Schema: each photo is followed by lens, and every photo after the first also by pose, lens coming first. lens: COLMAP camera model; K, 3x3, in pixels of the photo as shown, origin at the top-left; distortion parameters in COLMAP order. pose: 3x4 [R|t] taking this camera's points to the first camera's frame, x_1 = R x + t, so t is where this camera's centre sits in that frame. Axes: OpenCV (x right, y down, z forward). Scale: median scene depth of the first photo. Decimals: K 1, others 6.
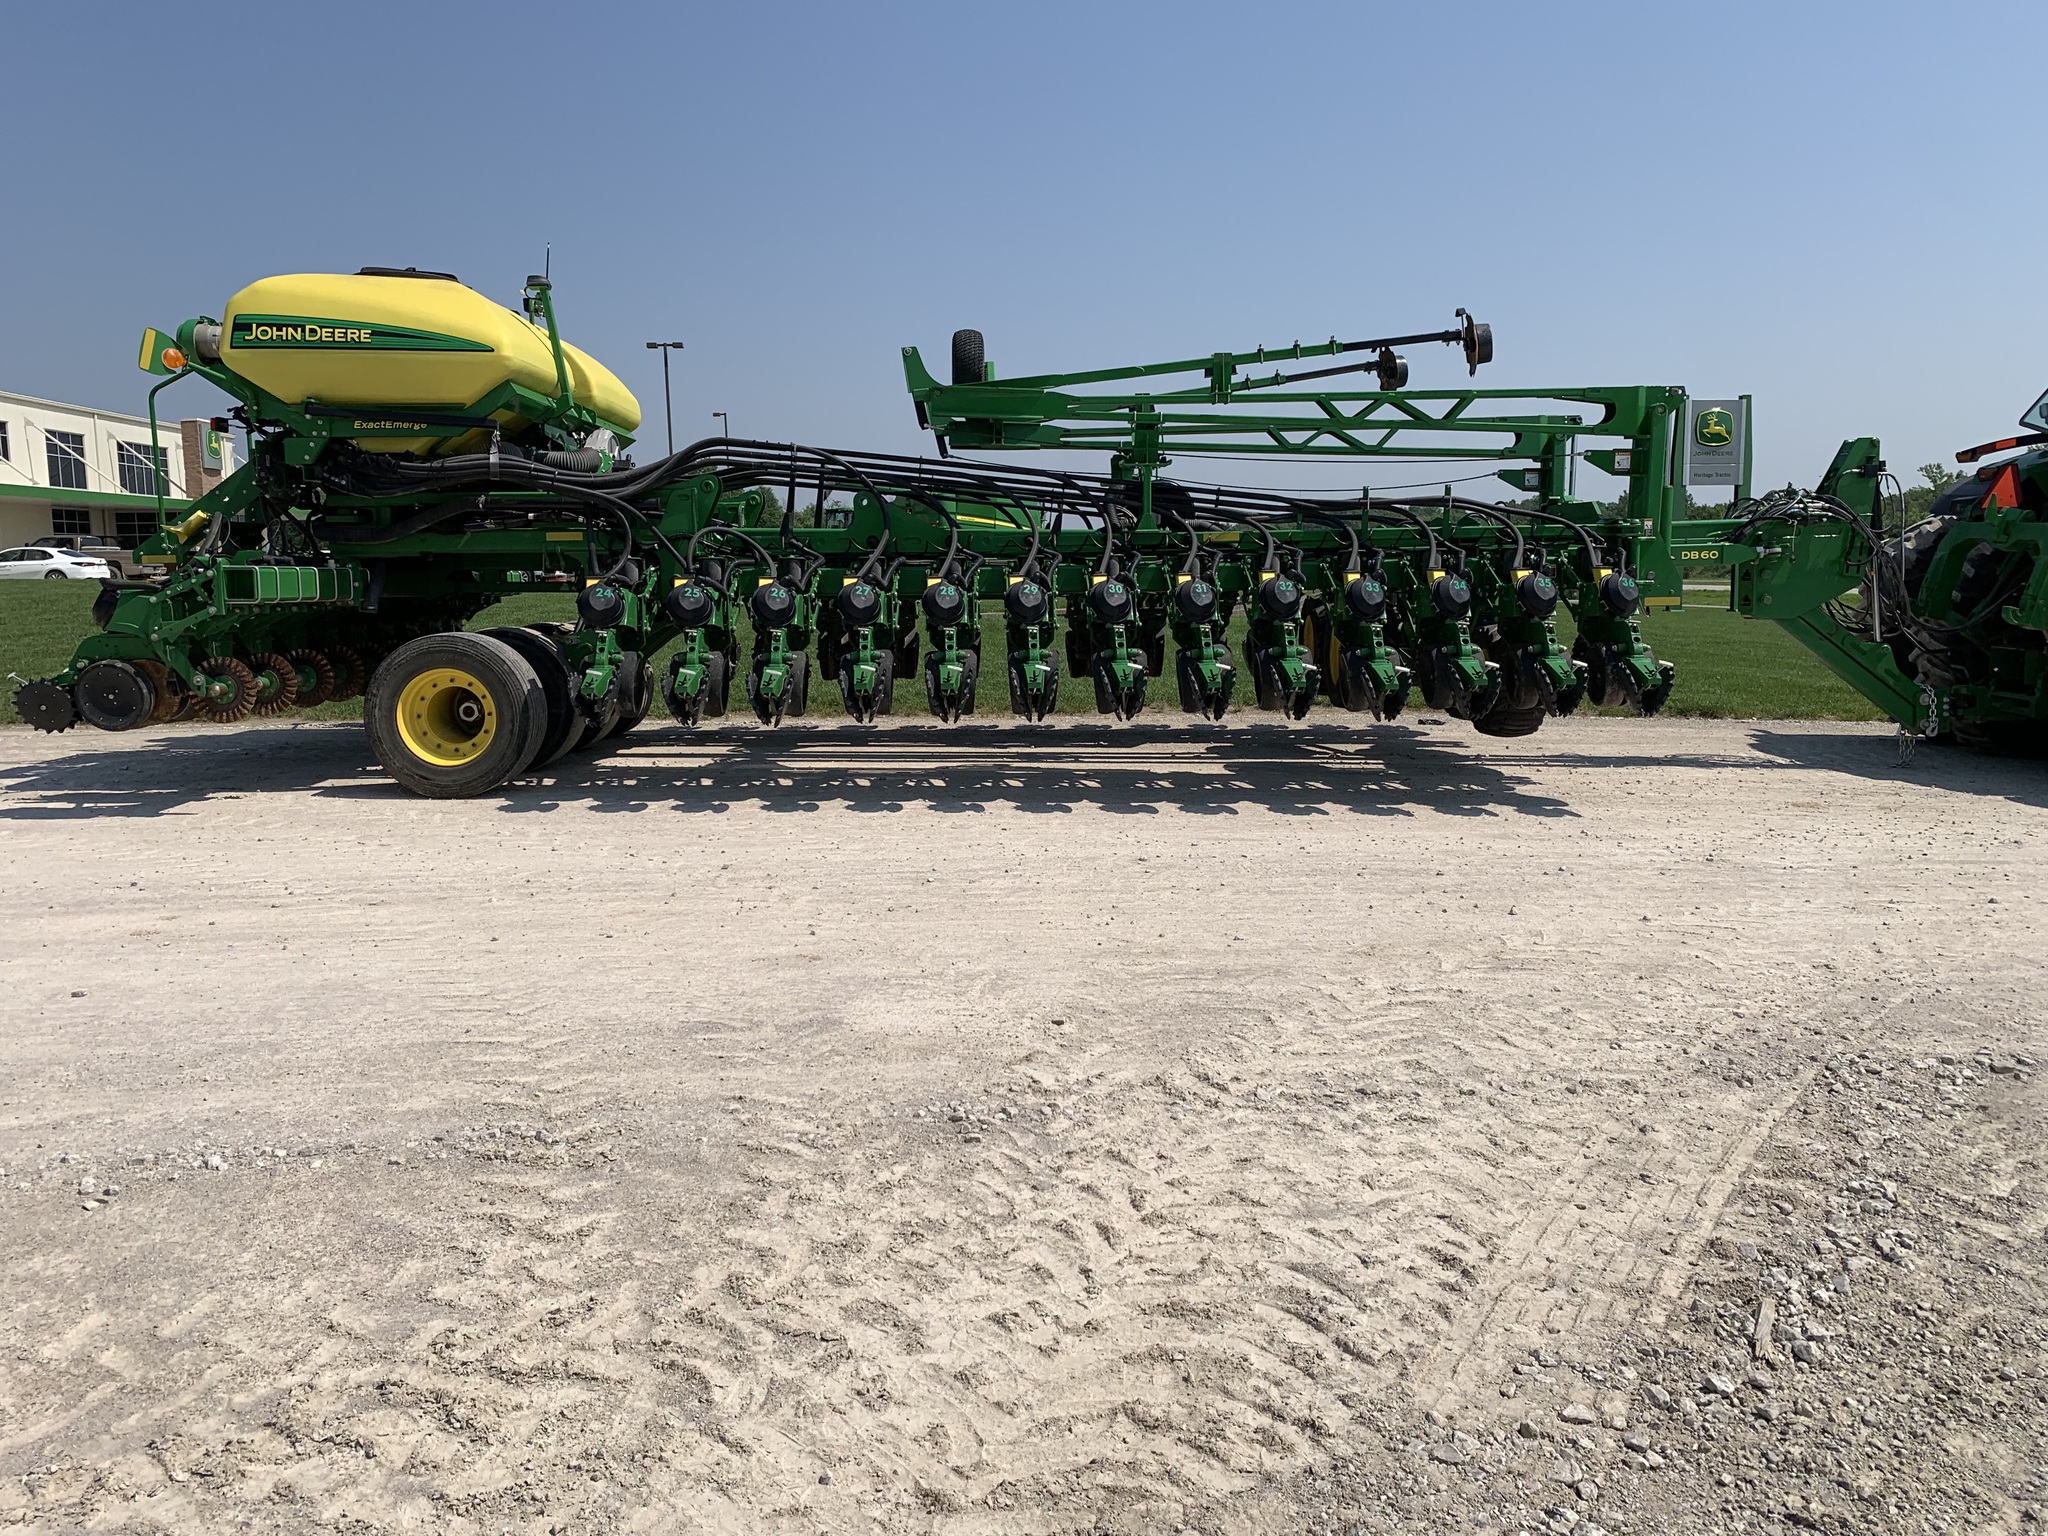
lens RADIAL K [[1553.8, 0, 1024.3], [0, 1553.8, 725.4], [0, 0, 1]] dist [0.011722, 0.004039]
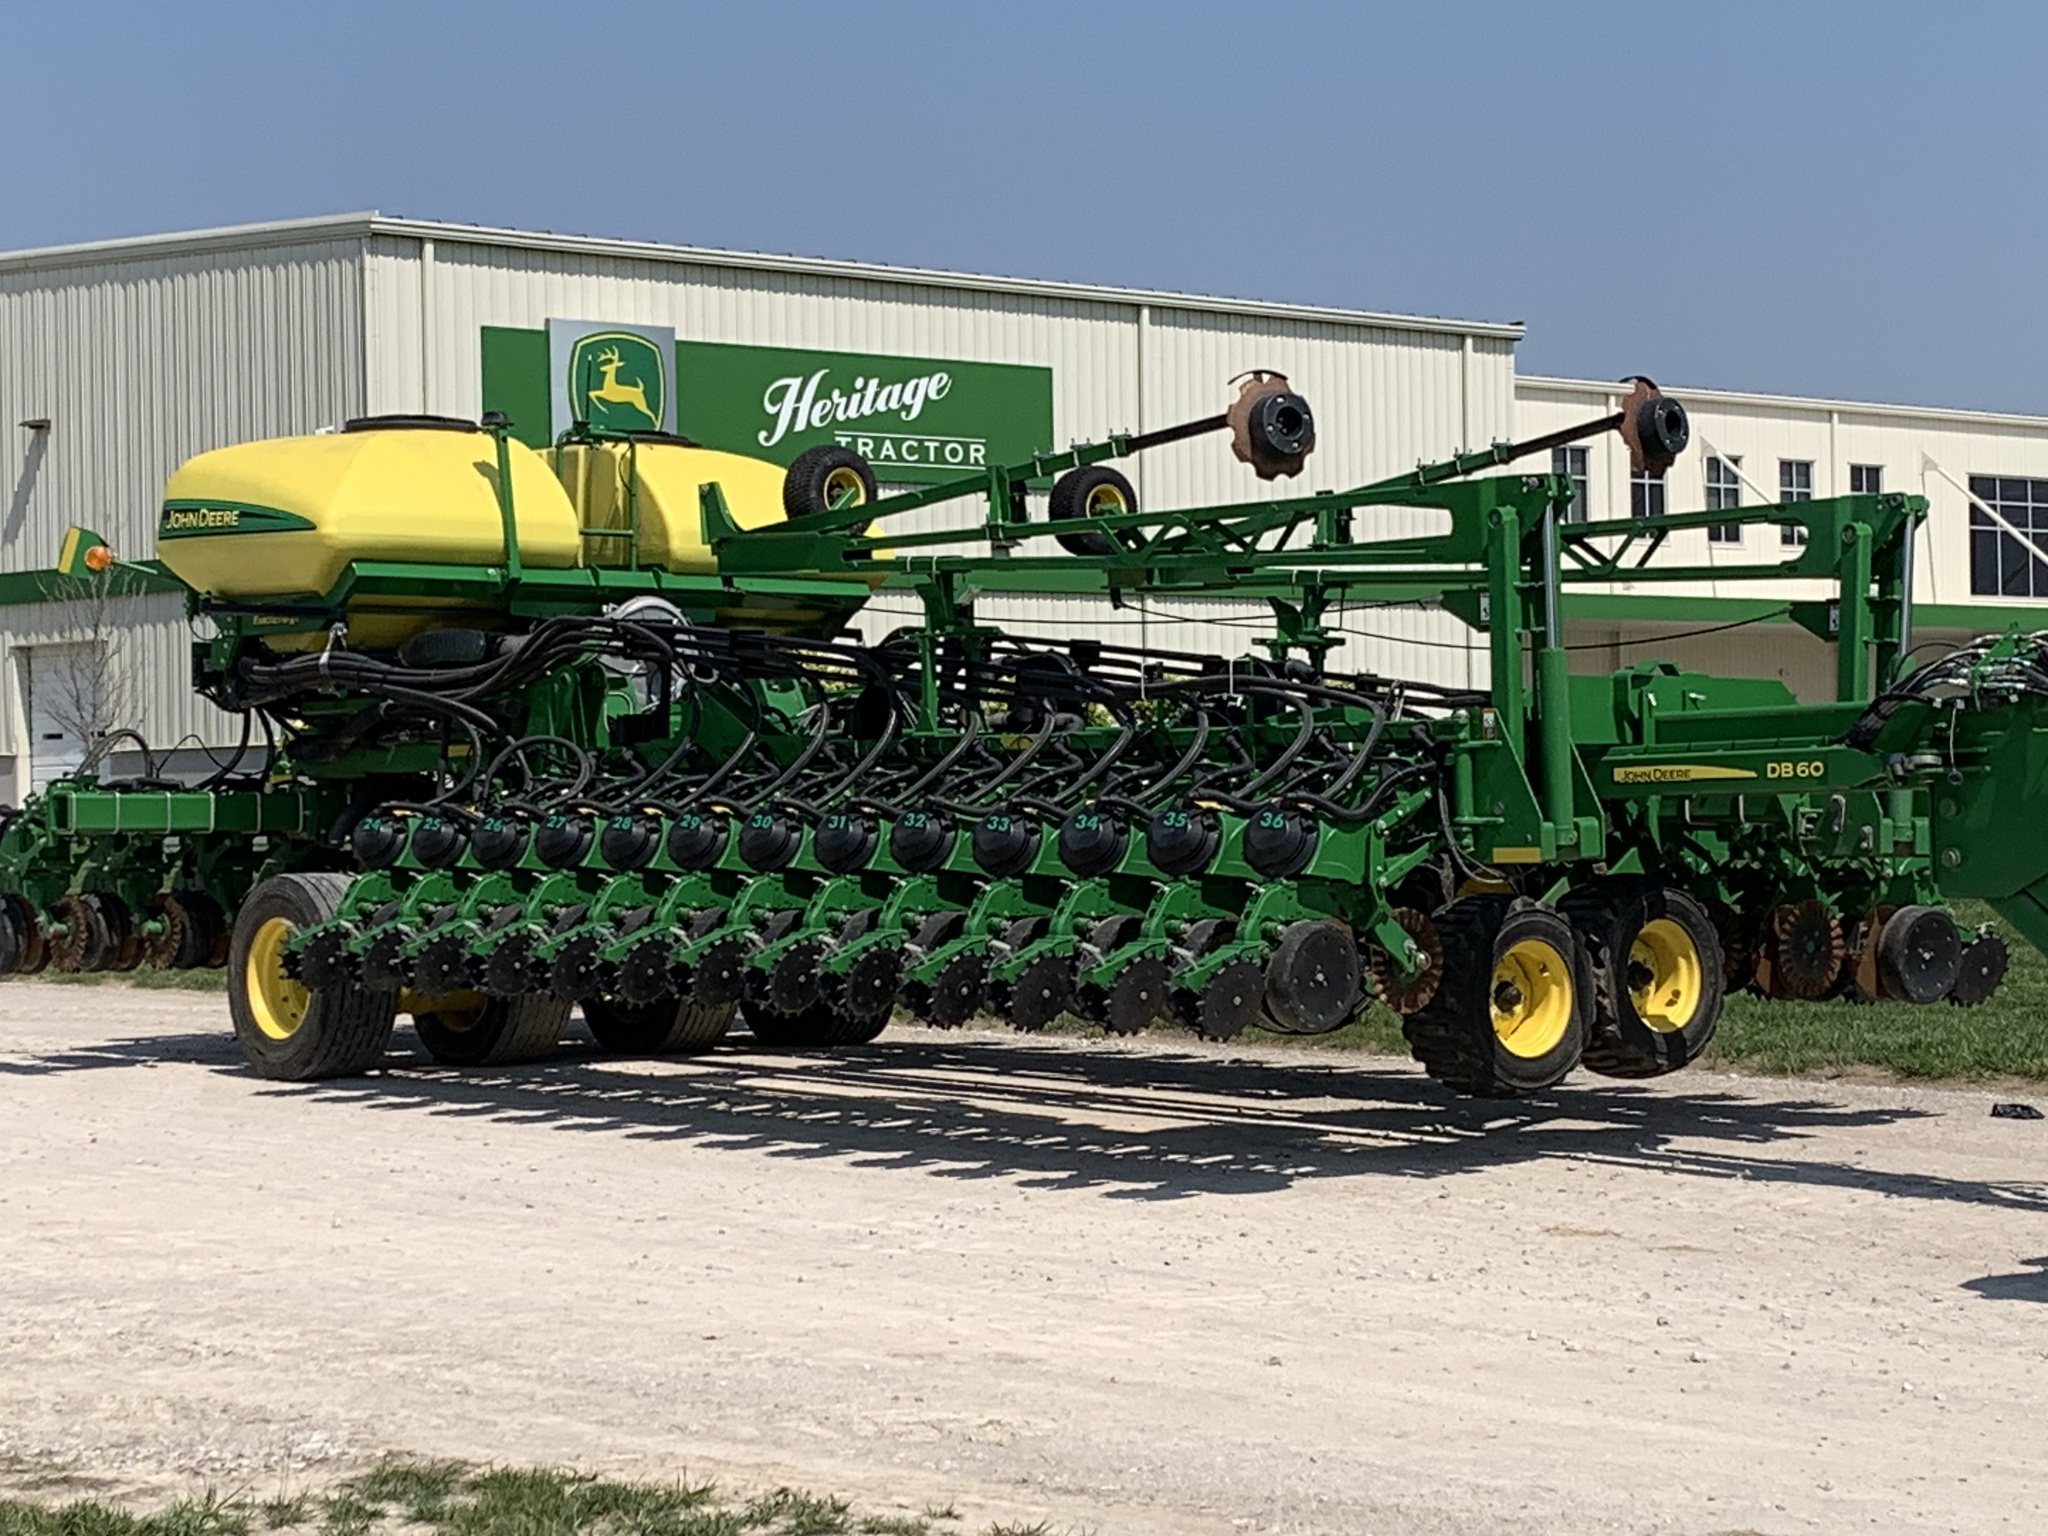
lens RADIAL K [[4280.6, 0, 1024.0], [0, 4280.6, 768.0], [0, 0, 1]] dist [0.029716, 0.114347]
pose [[0.628705, -0.002915, -0.777638, 1.285436], [-0.073806, 0.995255, -0.063402, -0.001152], [0.774134, 0.097255, 0.625507, -0.078126]]
